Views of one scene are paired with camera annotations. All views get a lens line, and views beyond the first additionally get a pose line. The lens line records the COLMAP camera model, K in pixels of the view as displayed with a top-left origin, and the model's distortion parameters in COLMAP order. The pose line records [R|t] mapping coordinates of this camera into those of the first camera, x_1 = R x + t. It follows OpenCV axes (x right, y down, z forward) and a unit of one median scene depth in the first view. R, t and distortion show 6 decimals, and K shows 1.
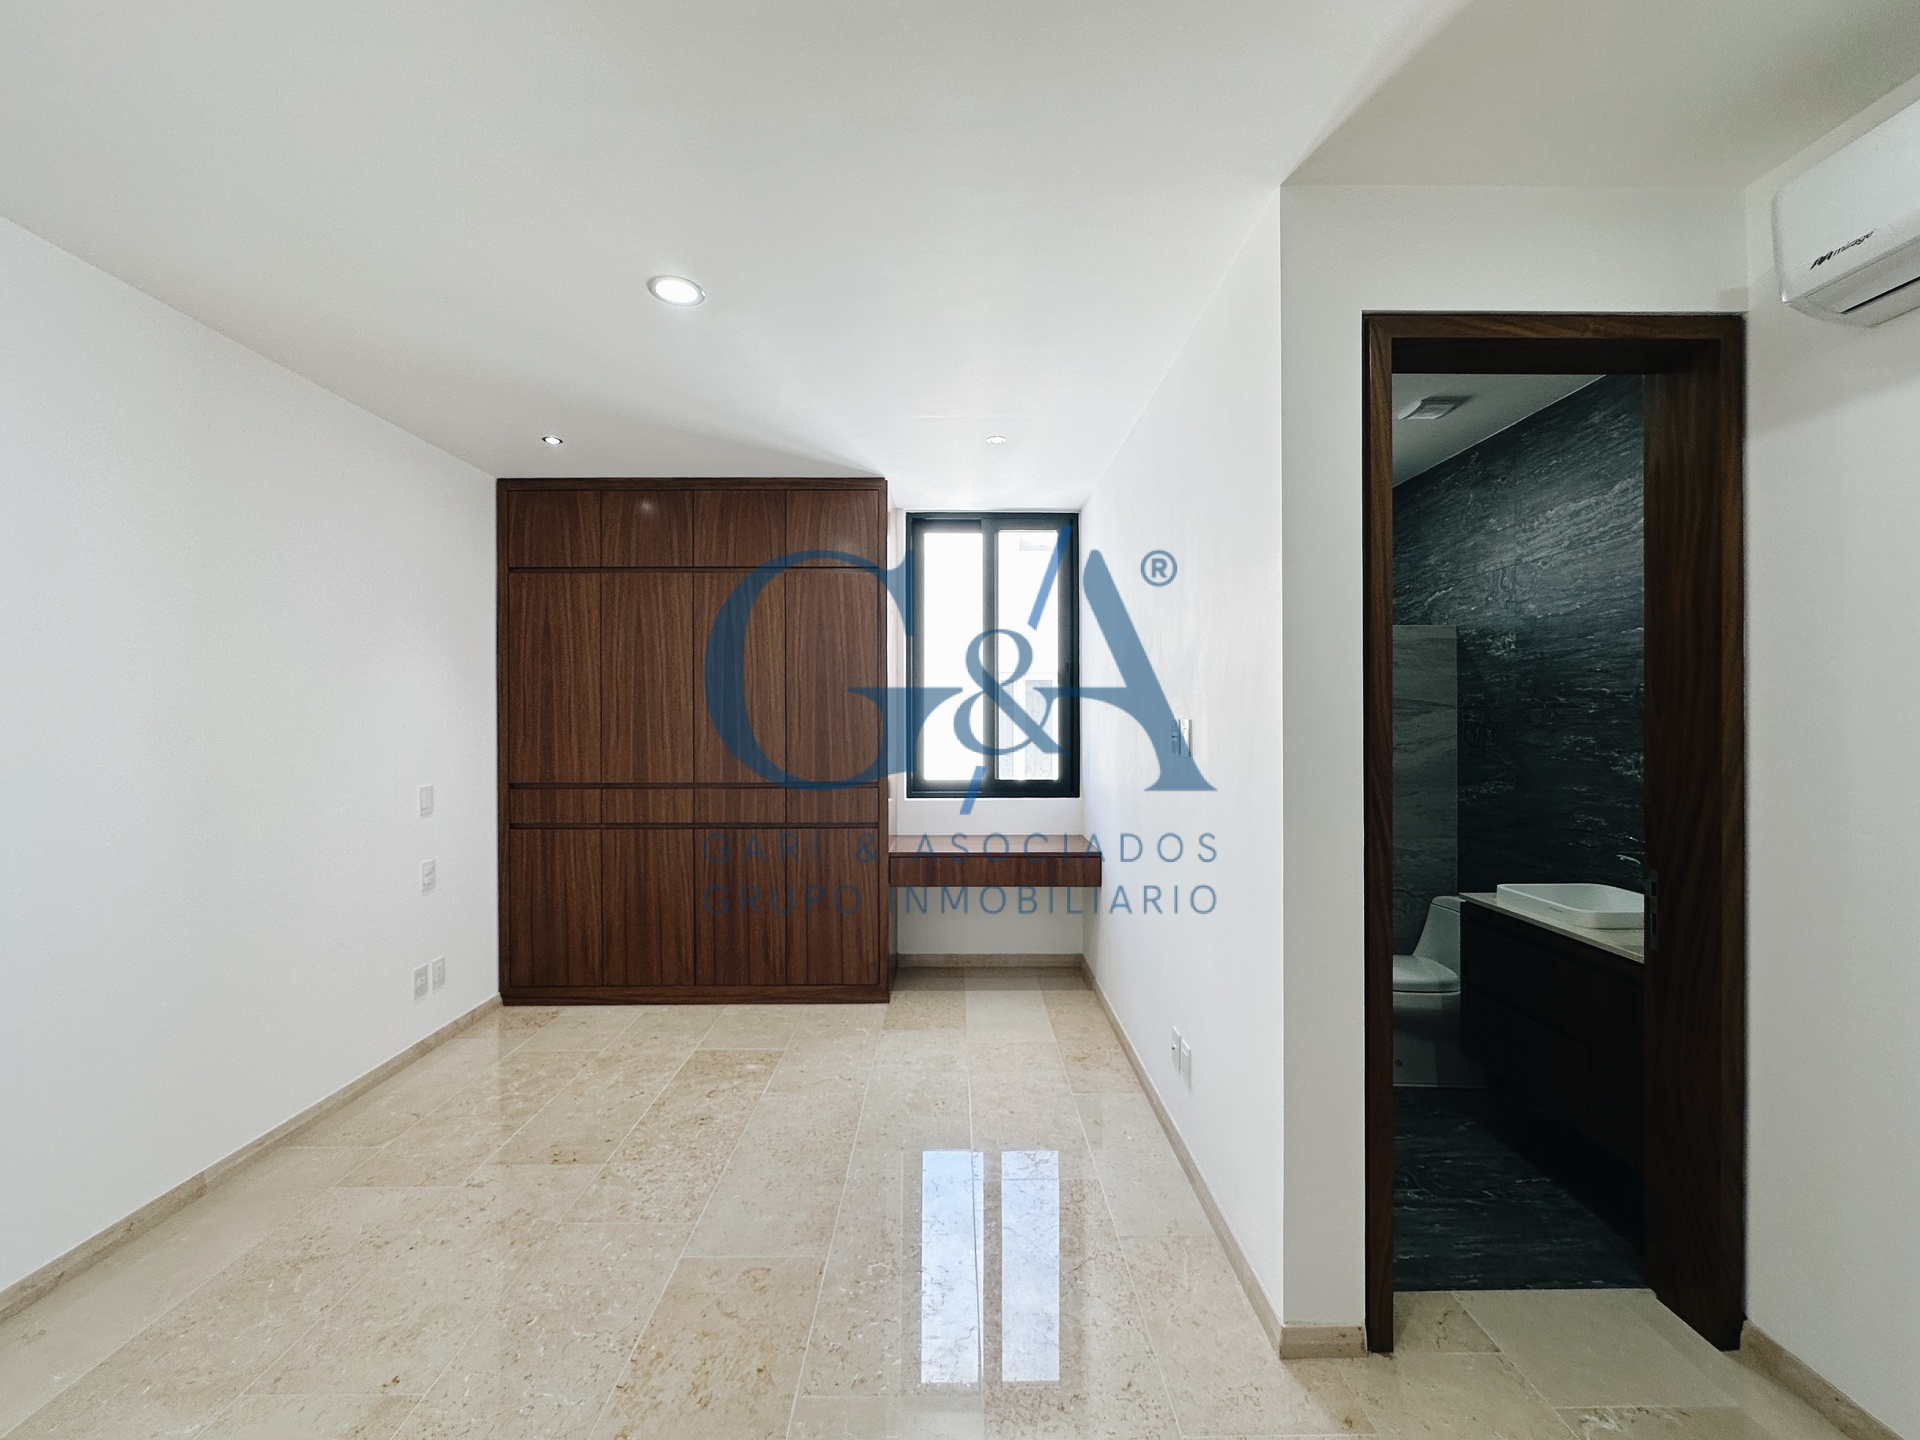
lens RADIAL K [[766.4, 0, 952.3], [0, 766.4, 717.4], [0, 0, 1]] dist [-0.003712, 0.000676]
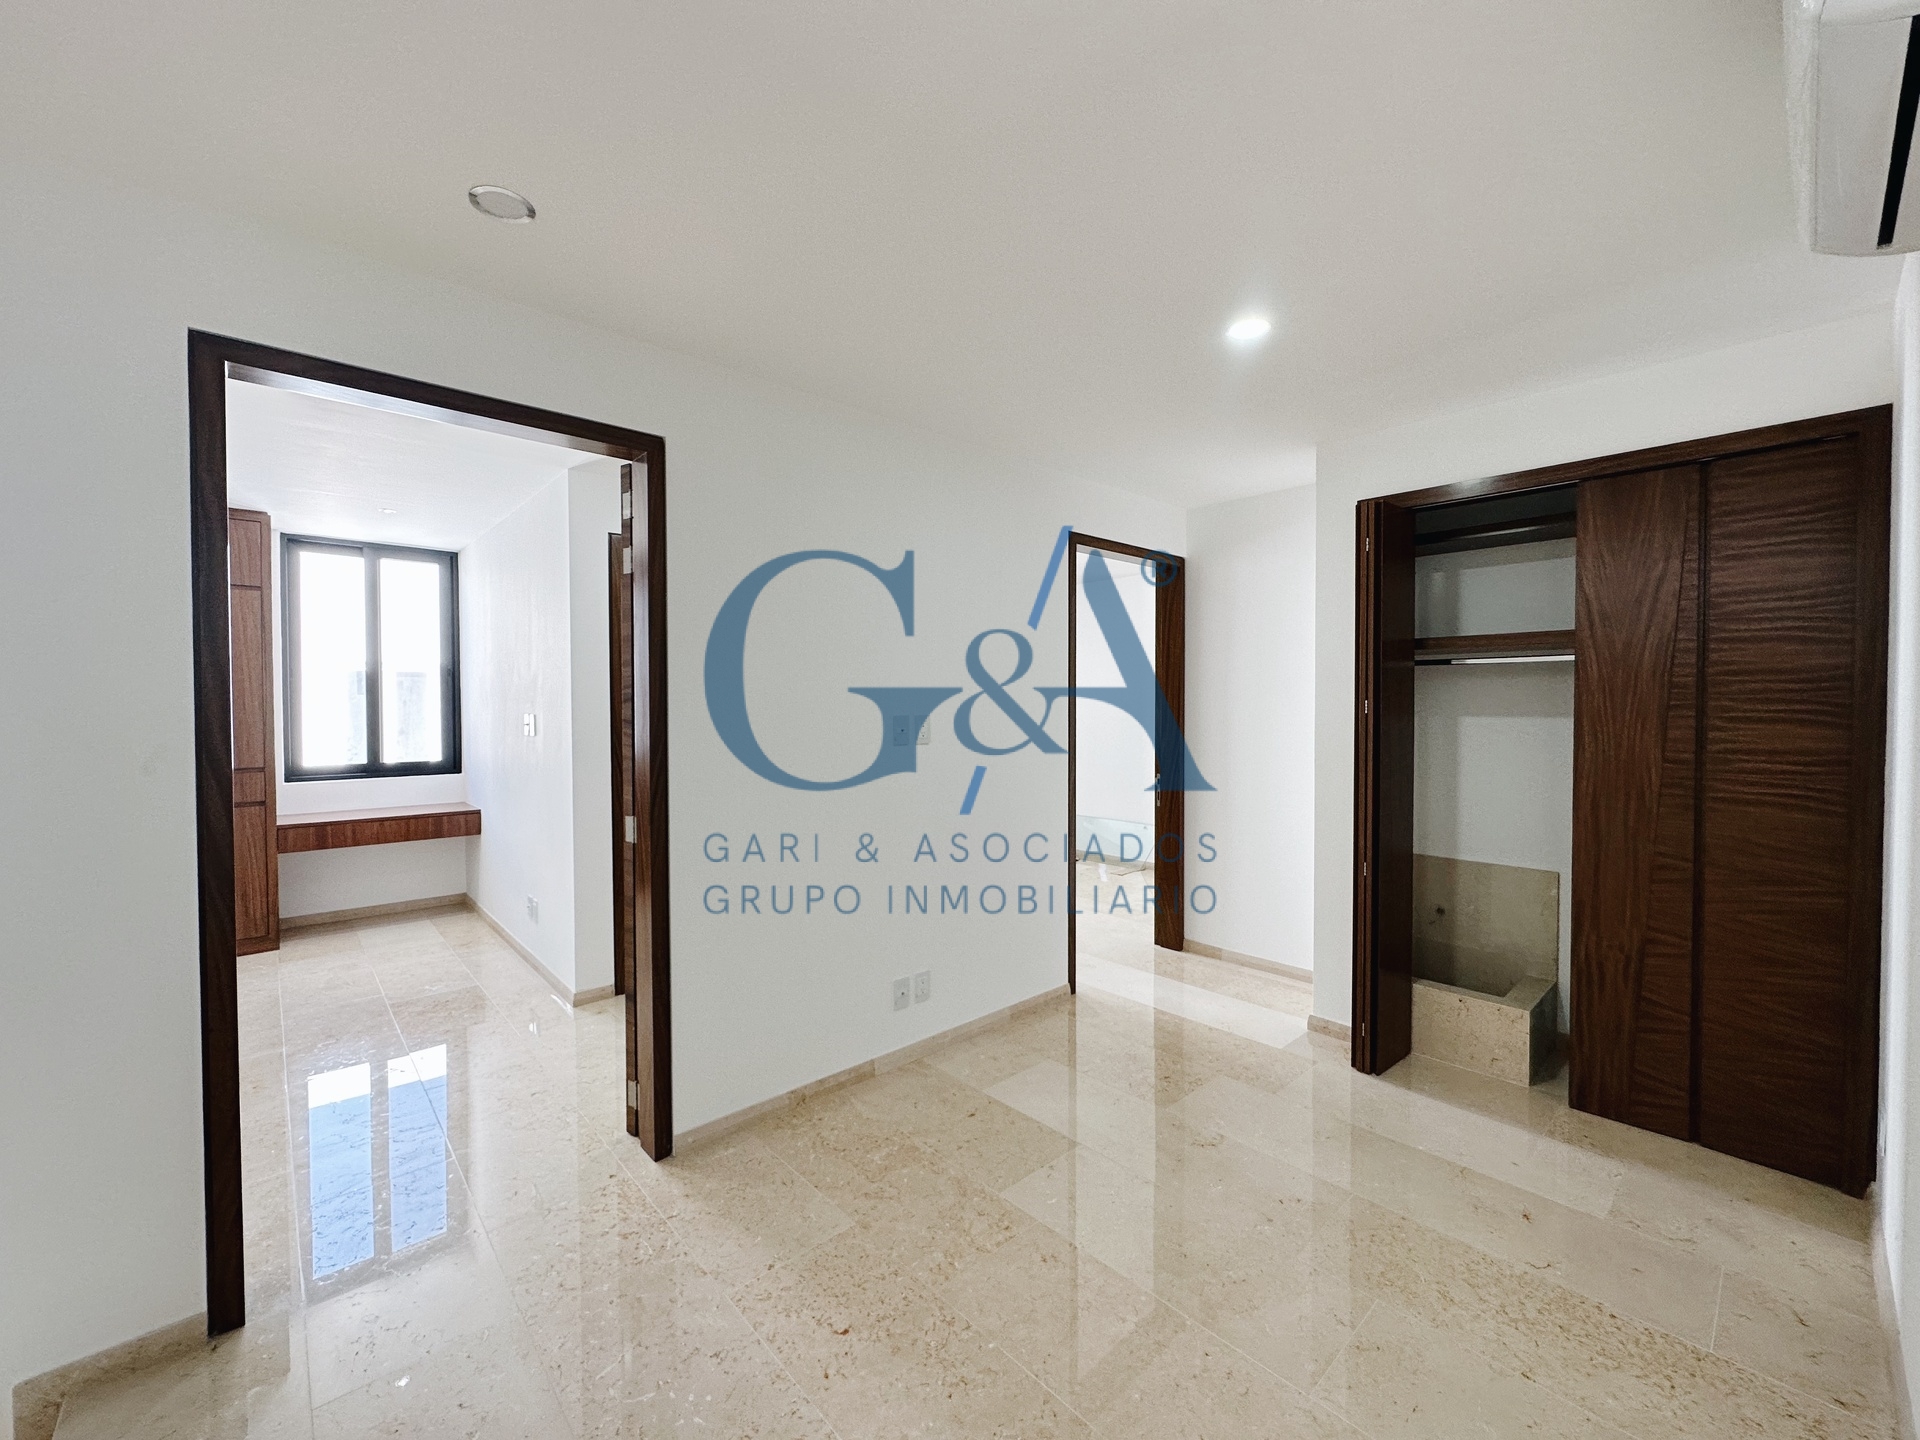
lens RADIAL K [[766.4, 0, 952.0], [0, 766.4, 715.7], [0, 0, 1]] dist [-0.003712, 0.000676]
pose [[0.740353, -0.012809, 0.672096, -0.102713], [0.003434, 0.999877, 0.015273, -0.011054], [-0.672209, -0.008999, 0.740307, -0.600641]]
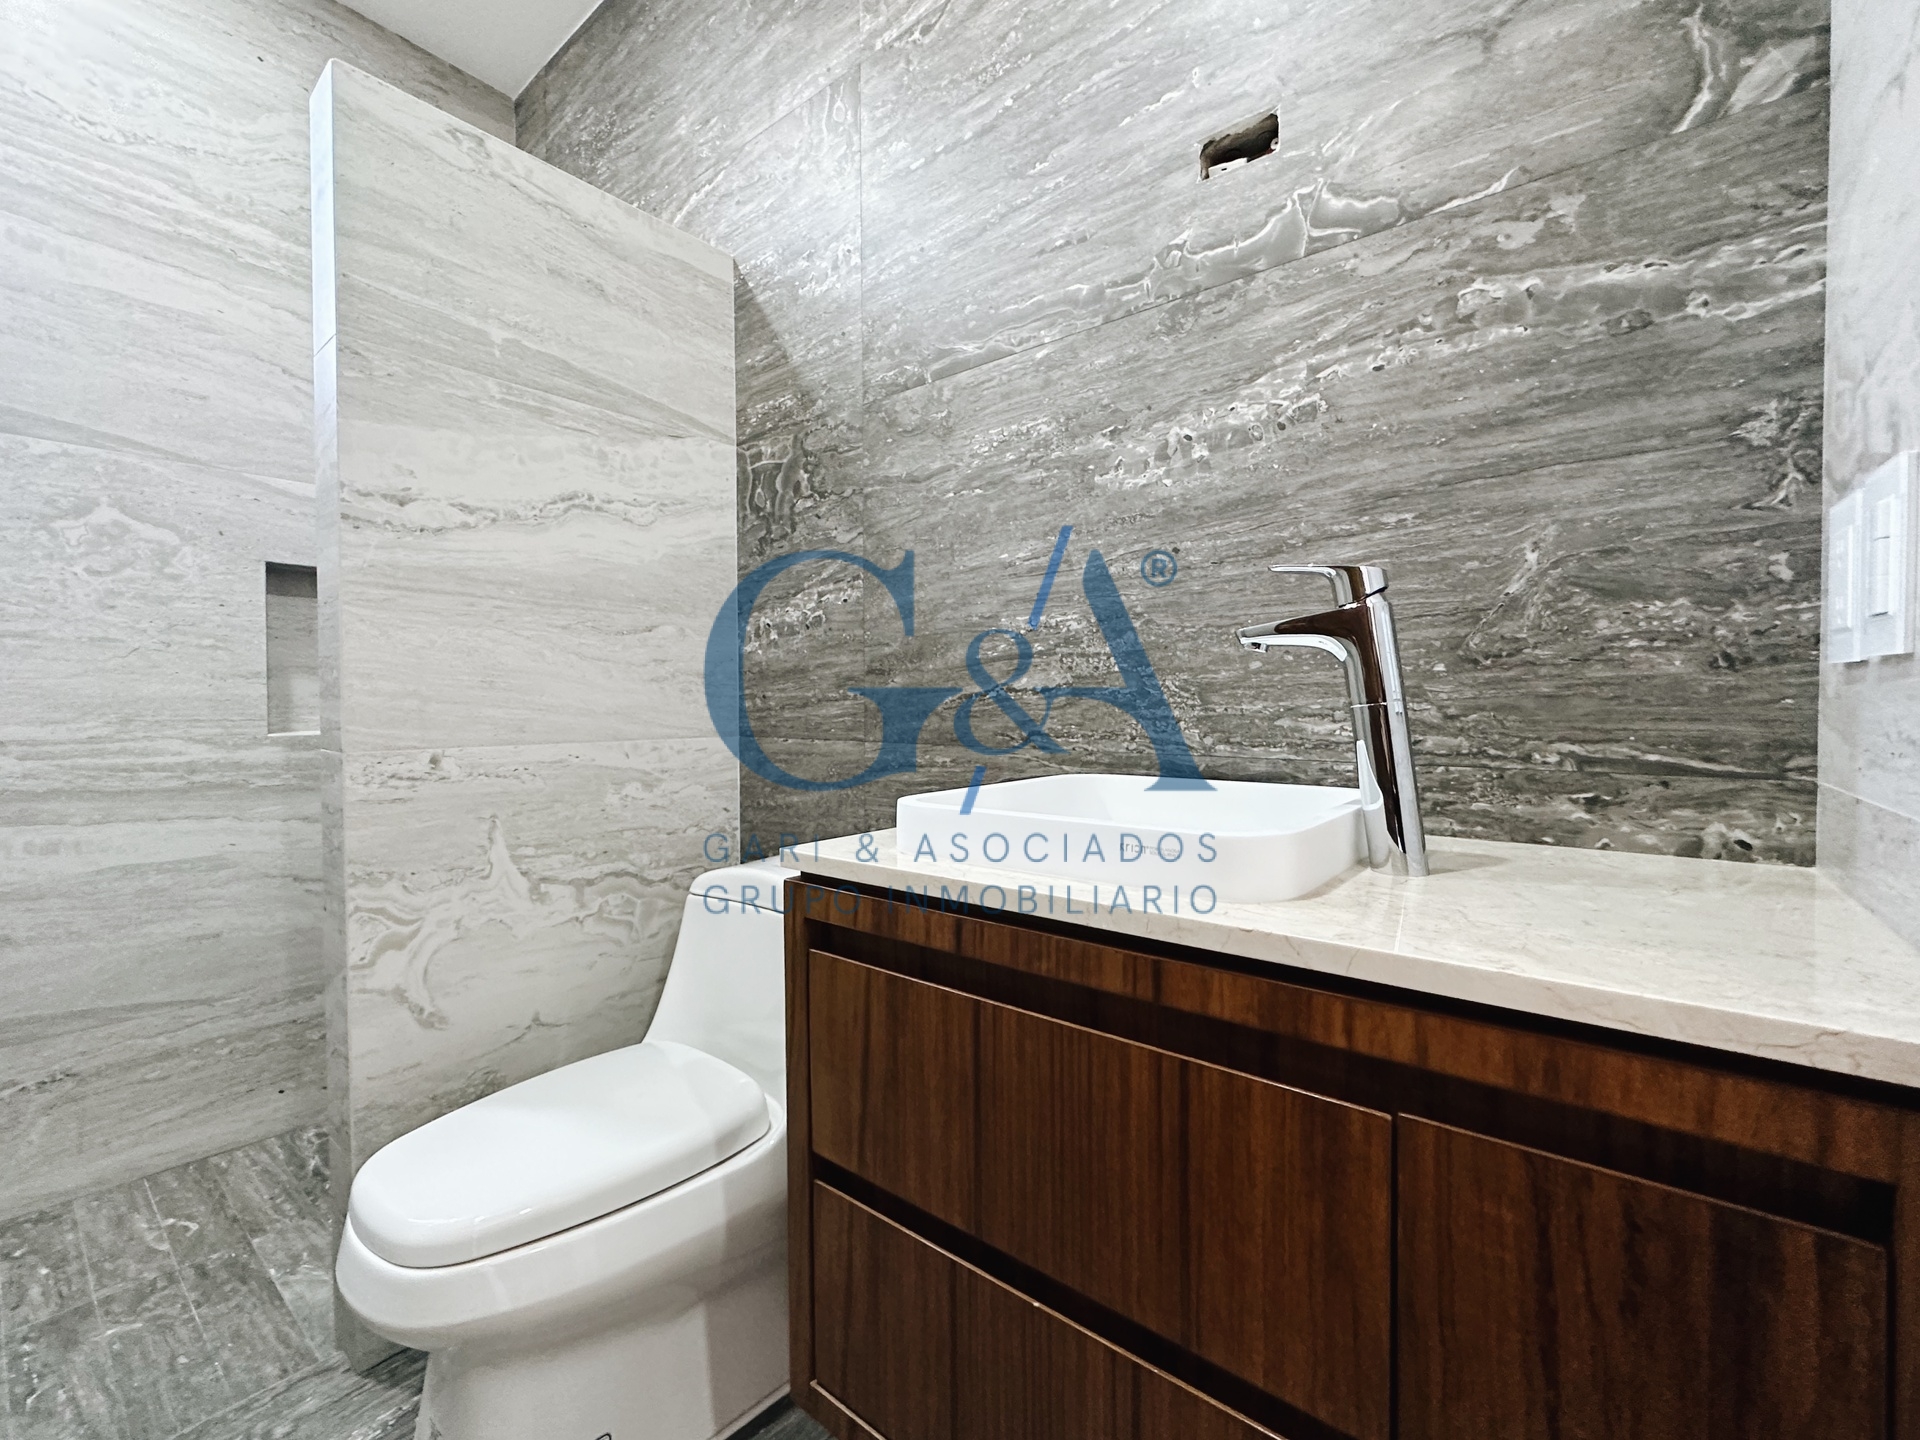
lens RADIAL K [[766.4, 0, 951.6], [0, 766.4, 725.5], [0, 0, 1]] dist [-0.003712, 0.000676]
pose [[0.622509, -0.015988, 0.782449, 0.406670], [0.003721, 0.999840, 0.017470, 0.151315], [-0.782604, -0.007963, 0.622469, 0.655153]]
